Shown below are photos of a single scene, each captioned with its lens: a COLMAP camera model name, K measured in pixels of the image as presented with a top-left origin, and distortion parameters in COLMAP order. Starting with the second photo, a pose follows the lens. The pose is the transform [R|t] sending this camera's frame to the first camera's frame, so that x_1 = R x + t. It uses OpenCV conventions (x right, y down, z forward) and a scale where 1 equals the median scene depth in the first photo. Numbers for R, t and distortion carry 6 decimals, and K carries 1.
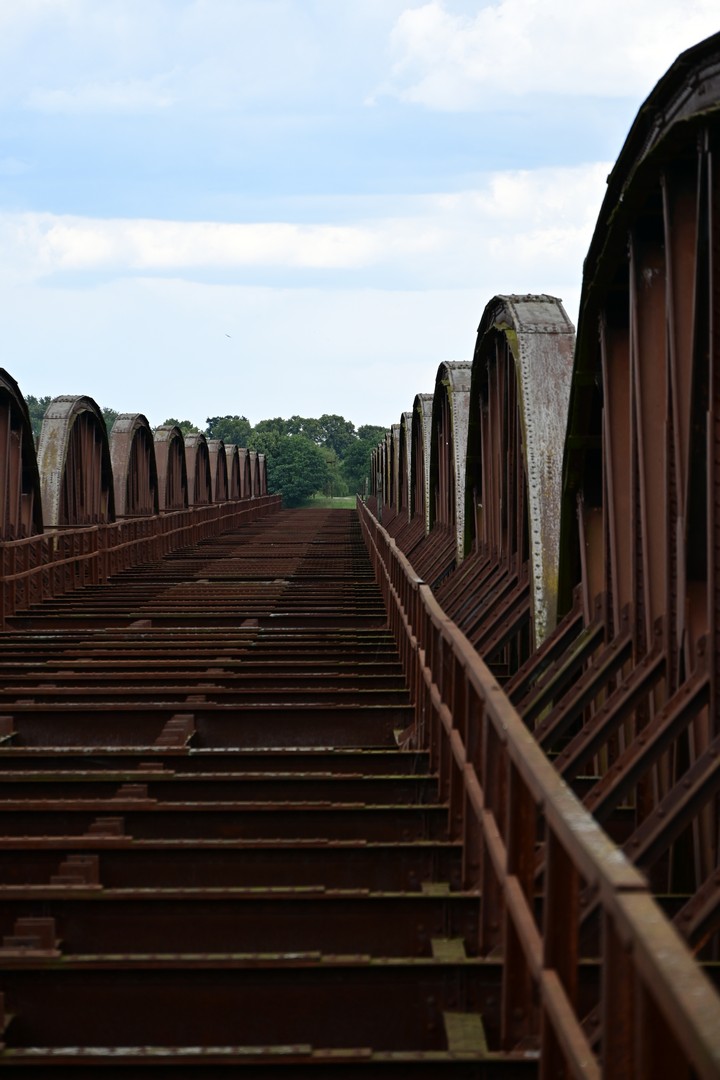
lens RADIAL K [[6098.7, 0, 359.0], [0, 6098.7, 540.8], [0, 0, 1]] dist [0.011270, 0.000000]
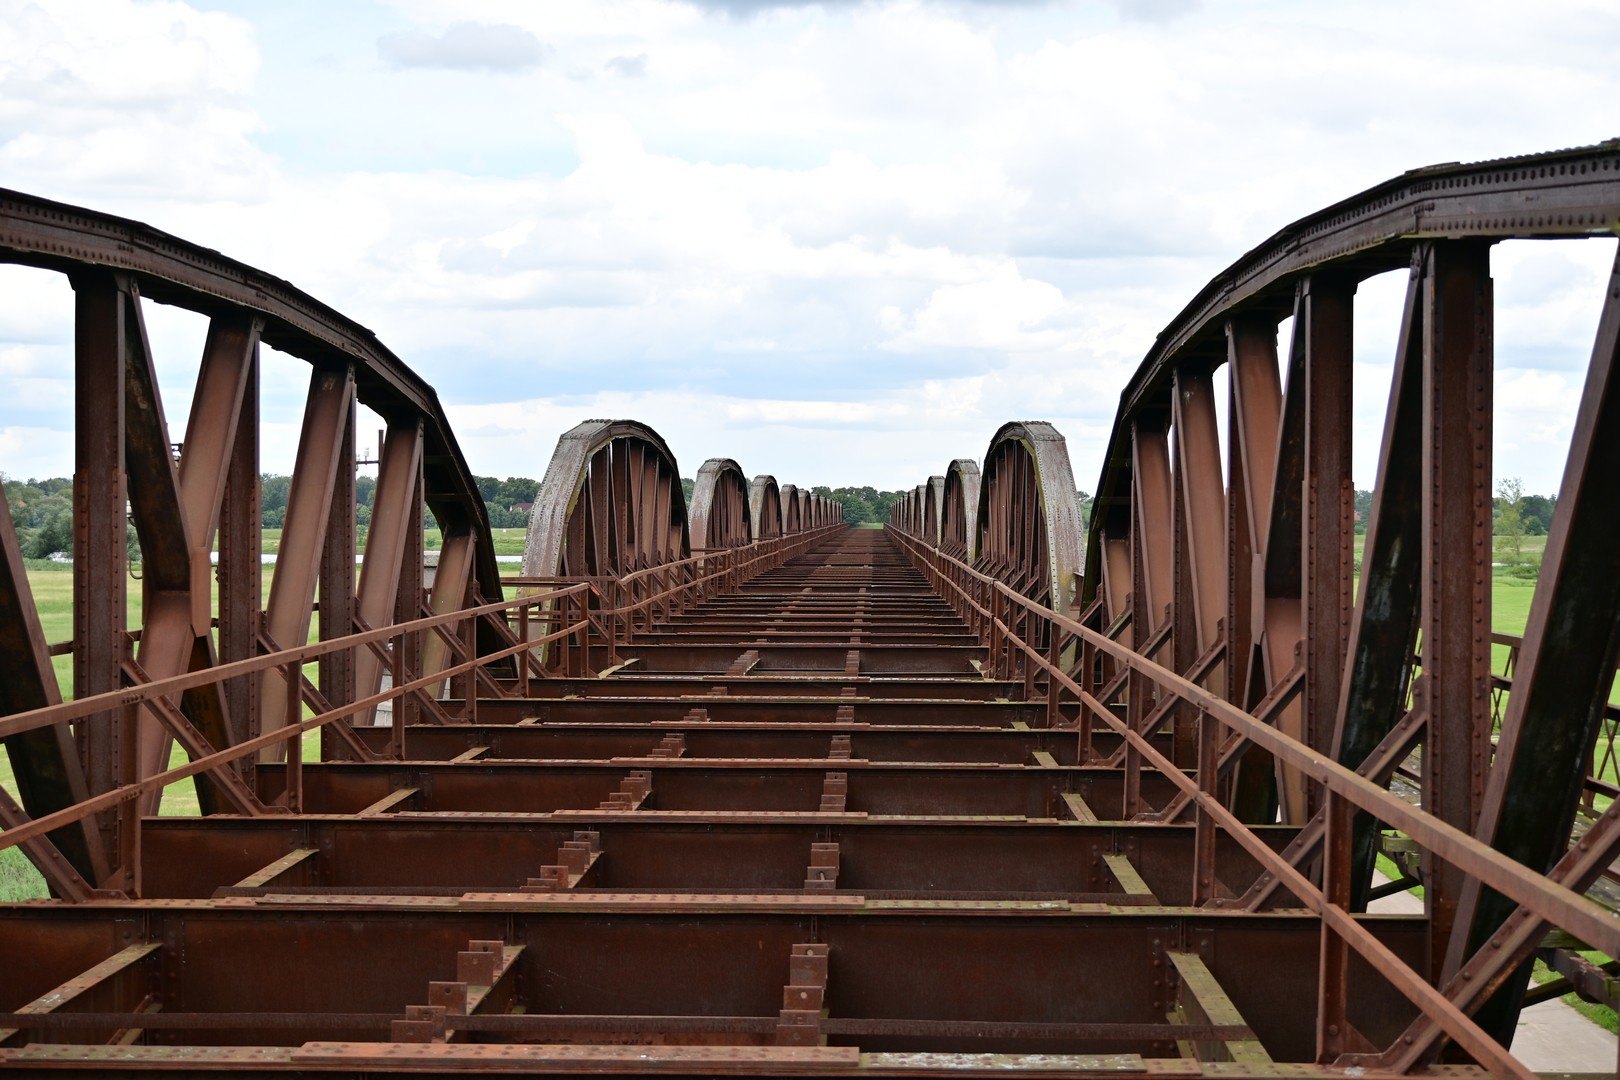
lens RADIAL K [[2594.5, 0, 814.7], [0, 2594.5, 538.2], [0, 0, 1]] dist [-0.030203, 0.000000]
pose [[0.999765, 0.011143, -0.018584, -0.022702], [-0.011157, 0.999938, -0.000673, -0.003316], [0.018575, 0.000881, 0.999827, 0.208515]]
